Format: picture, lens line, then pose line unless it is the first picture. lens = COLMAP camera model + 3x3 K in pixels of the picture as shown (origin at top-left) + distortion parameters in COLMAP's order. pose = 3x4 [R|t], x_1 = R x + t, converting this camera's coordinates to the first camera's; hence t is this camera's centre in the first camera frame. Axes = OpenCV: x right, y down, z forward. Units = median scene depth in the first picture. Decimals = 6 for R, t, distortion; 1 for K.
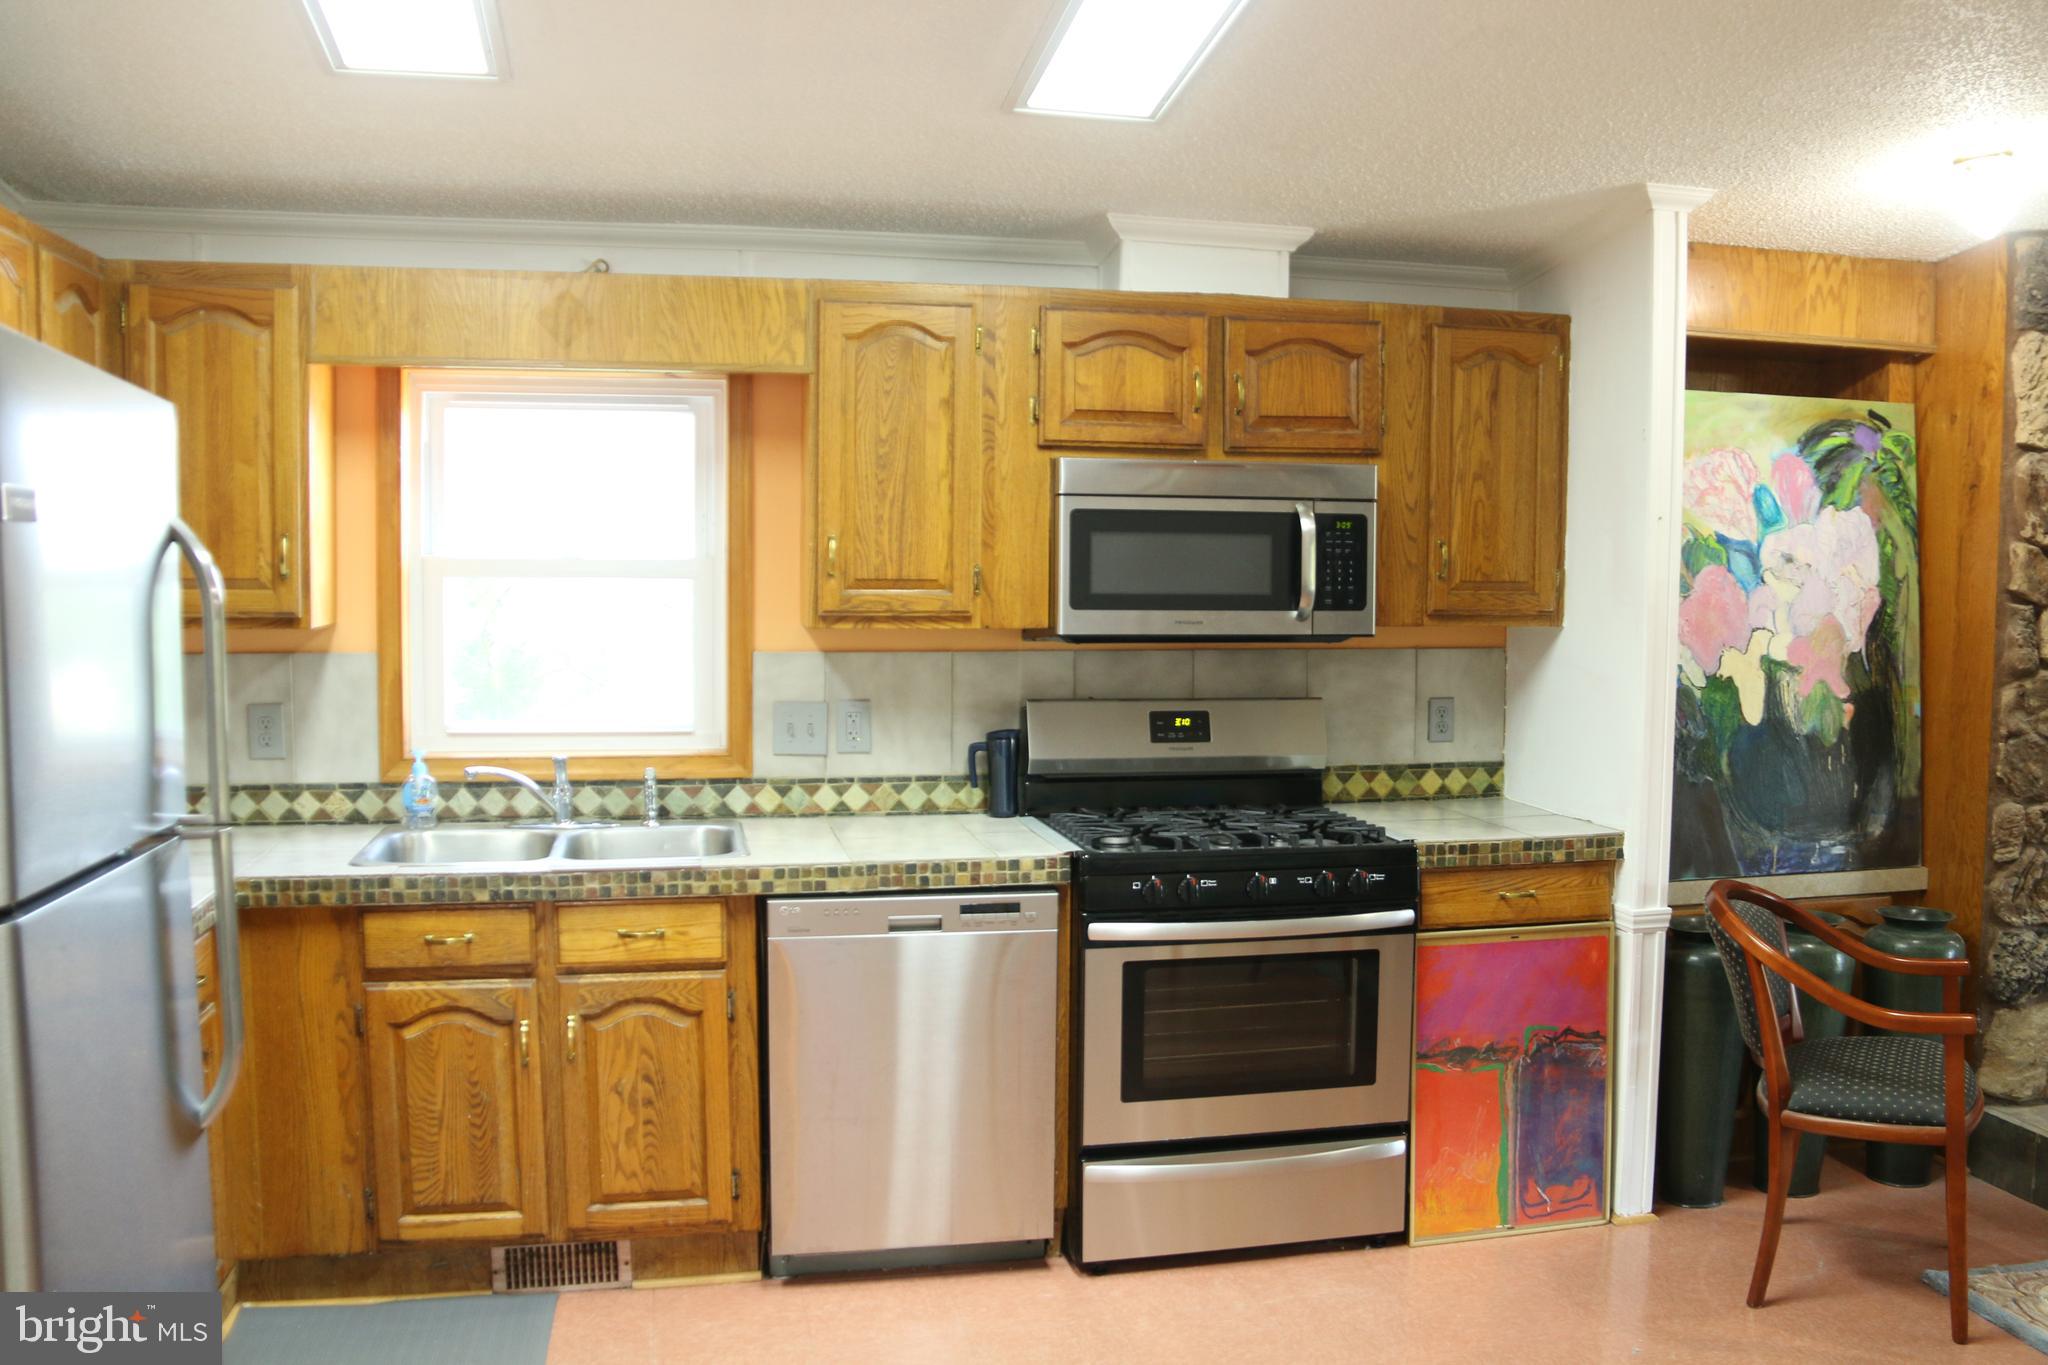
lens RADIAL K [[1715.7, 0, 1062.4], [0, 1715.7, 702.5], [0, 0, 1]] dist [-0.181658, 0.162801]
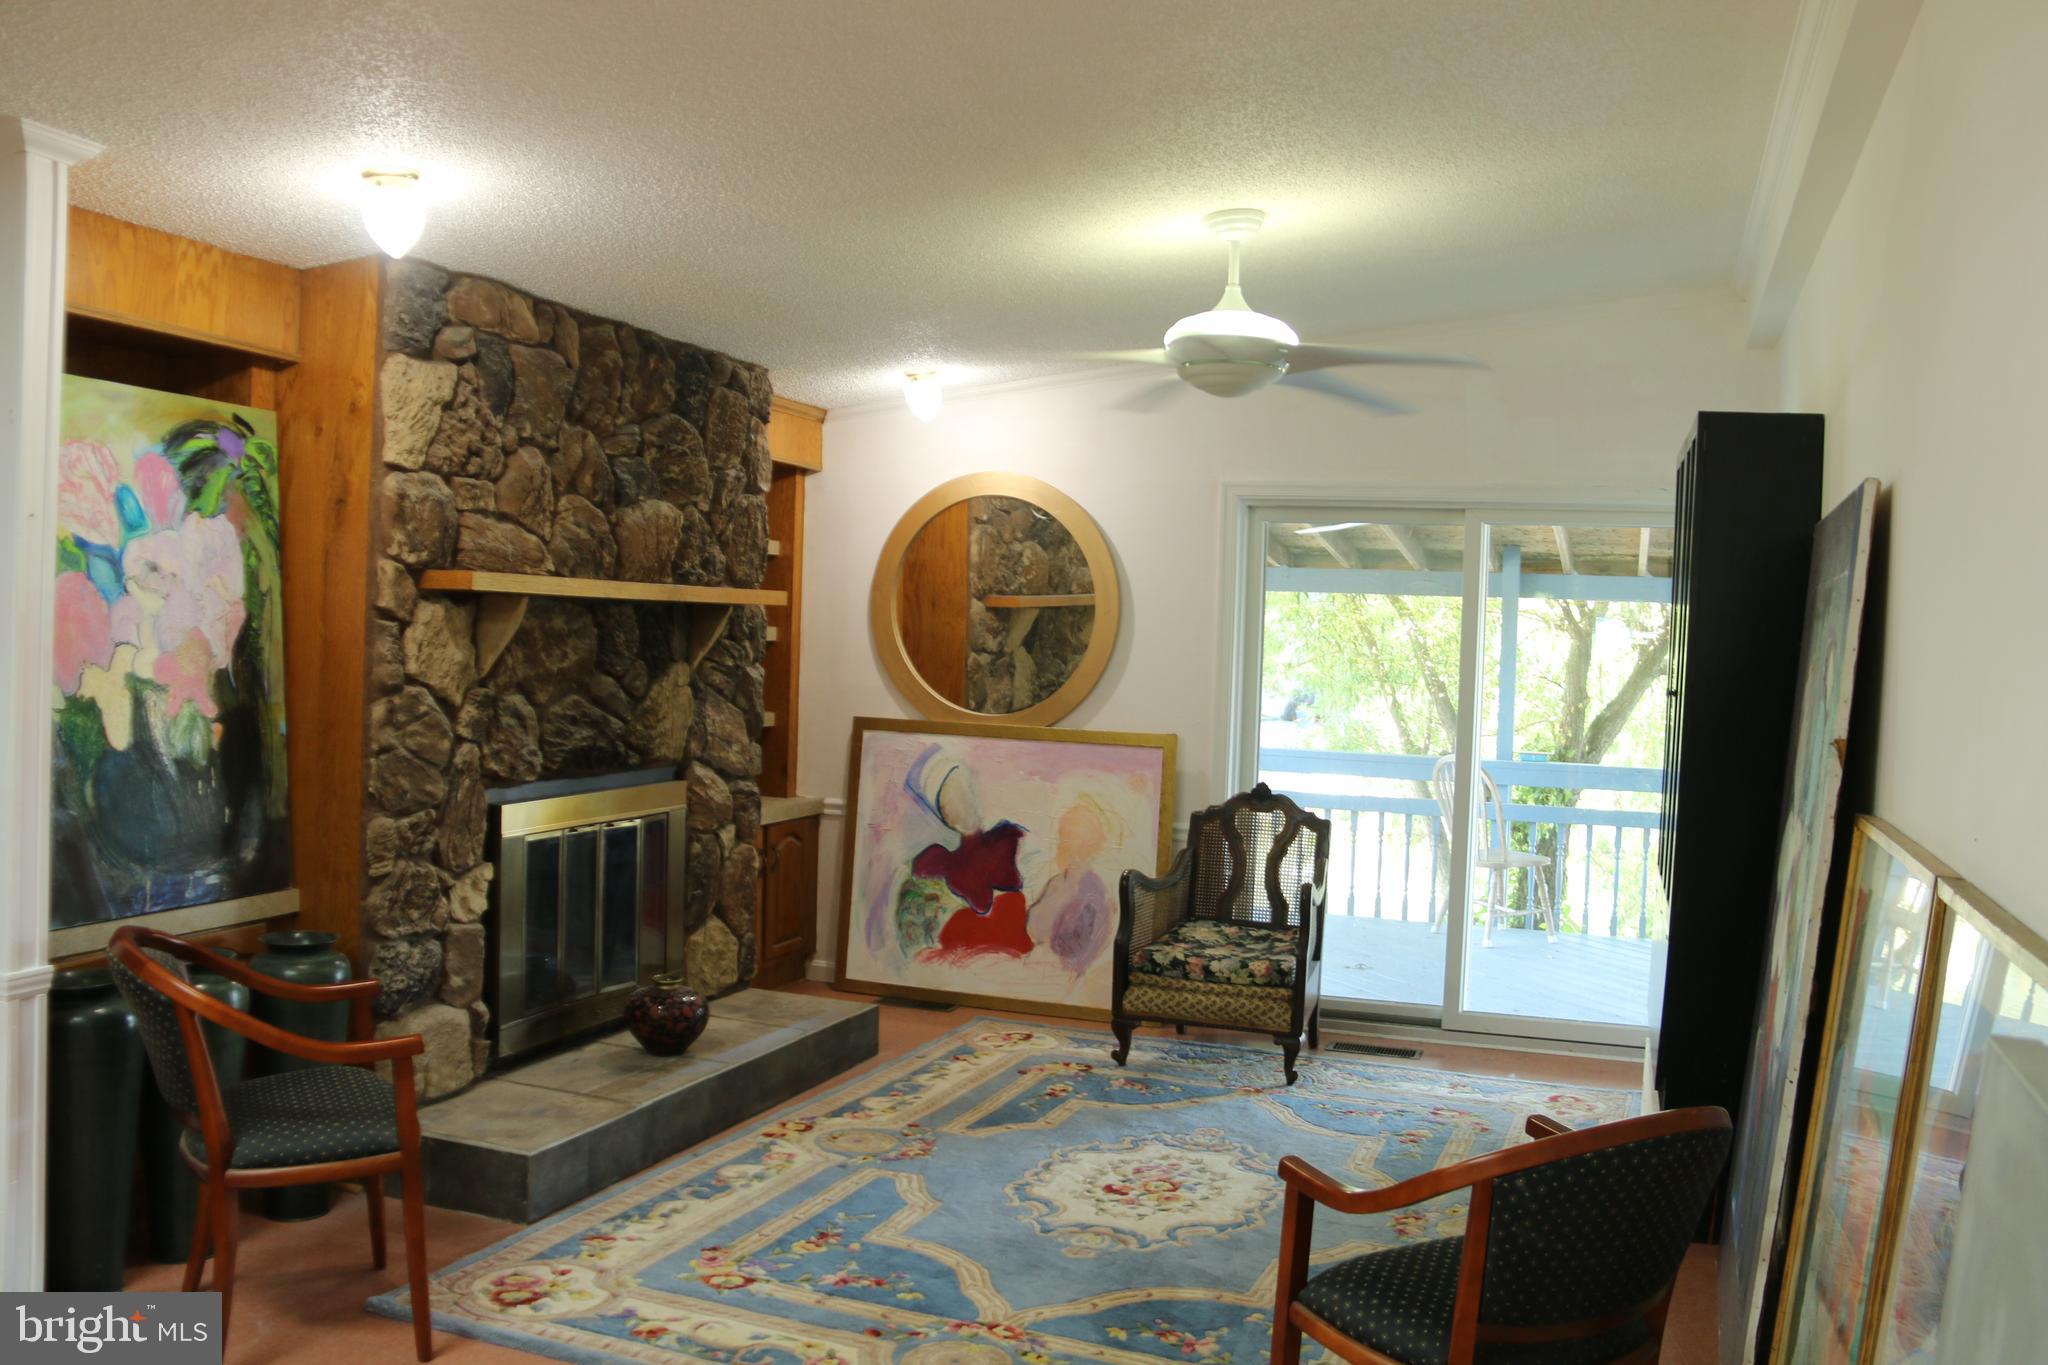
lens RADIAL K [[1723.9, 0, 1058.0], [0, 1723.9, 697.6], [0, 0, 1]] dist [-0.181998, 0.164289]
pose [[0.528635, -0.015652, 0.848705, -0.075396], [0.023450, 0.999718, 0.003831, -0.006541], [-0.848525, 0.017877, 0.528852, 0.098875]]
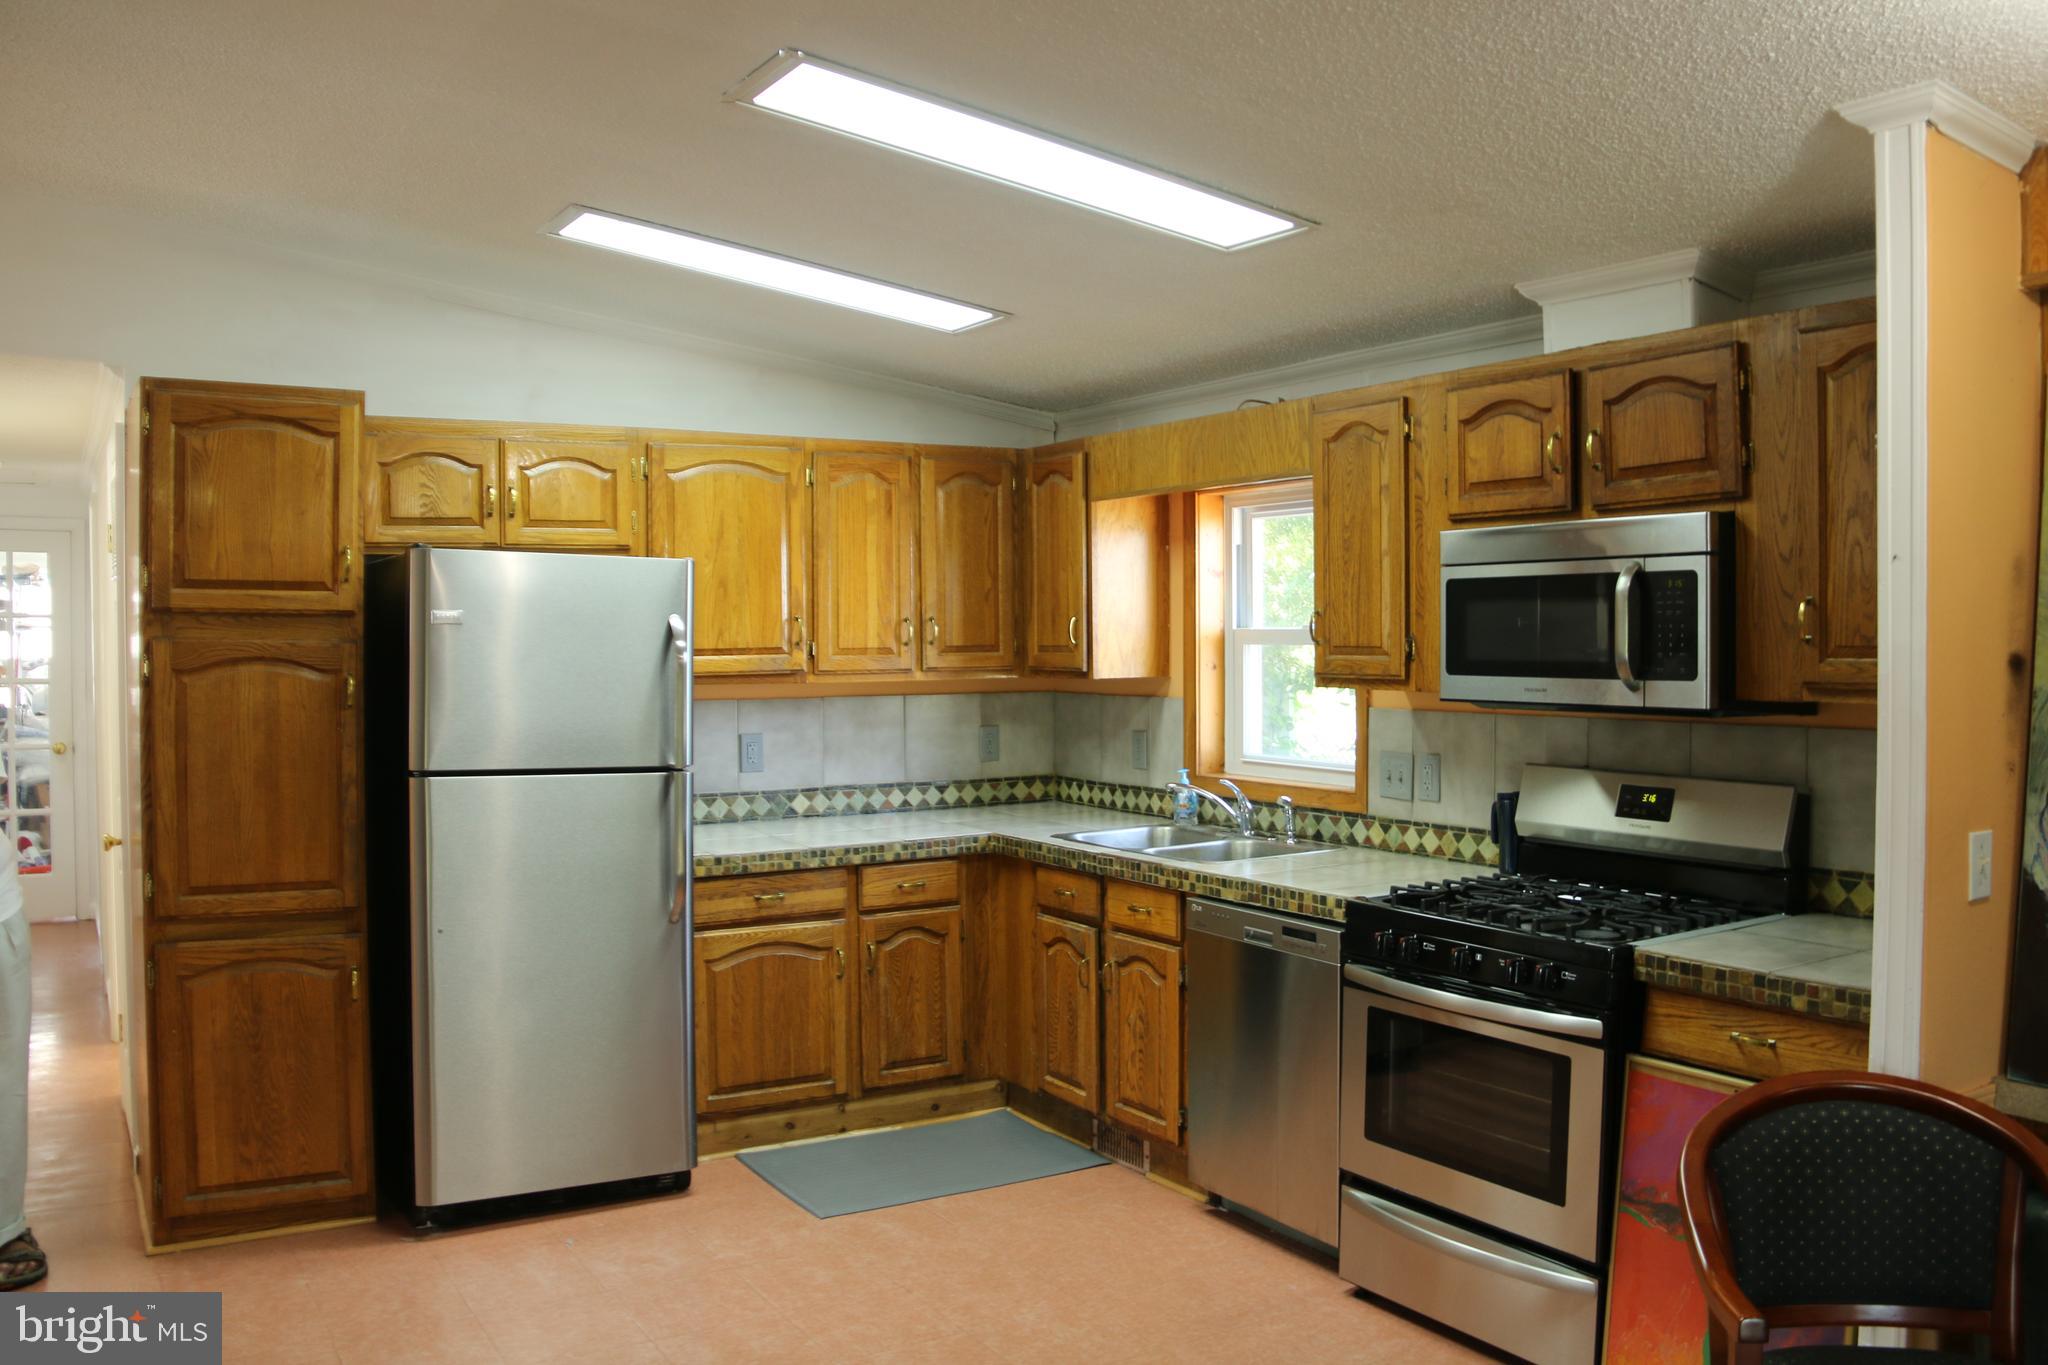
lens RADIAL K [[1715.7, 0, 1062.4], [0, 1715.7, 702.5], [0, 0, 1]] dist [-0.181658, 0.162801]
pose [[0.325235, 0.028654, -0.945199, 0.908085], [-0.061610, 0.998059, 0.009057, -0.032207], [0.943624, 0.055288, 0.326370, 0.436504]]
